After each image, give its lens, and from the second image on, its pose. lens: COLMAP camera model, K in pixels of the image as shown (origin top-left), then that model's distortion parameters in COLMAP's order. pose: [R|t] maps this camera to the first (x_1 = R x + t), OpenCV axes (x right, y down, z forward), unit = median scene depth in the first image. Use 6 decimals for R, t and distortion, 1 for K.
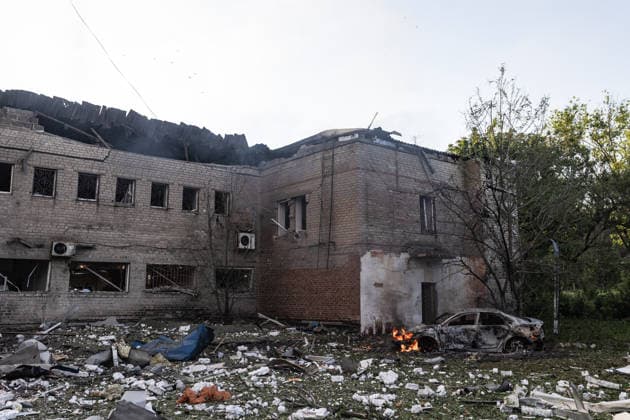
lens RADIAL K [[581.9, 0, 323.4], [0, 581.9, 203.9], [0, 0, 1]] dist [-0.000057, 0.000943]
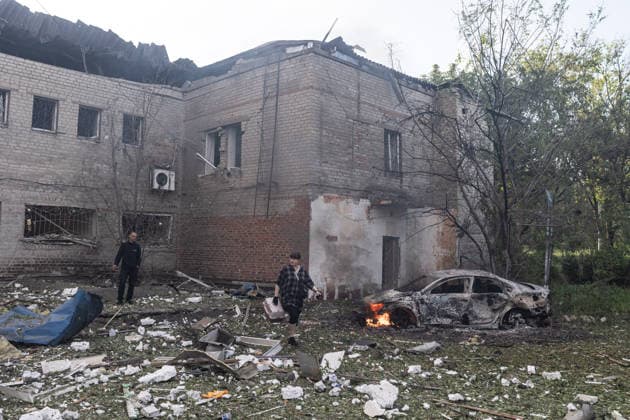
lens RADIAL K [[581.9, 0, 323.4], [0, 581.9, 203.9], [0, 0, 1]] dist [-0.000057, 0.000943]
pose [[0.993001, 0.027067, 0.114960, -0.008304], [-0.035750, 0.996606, 0.074158, 0.033517], [-0.112562, -0.077749, 0.990598, 0.215128]]
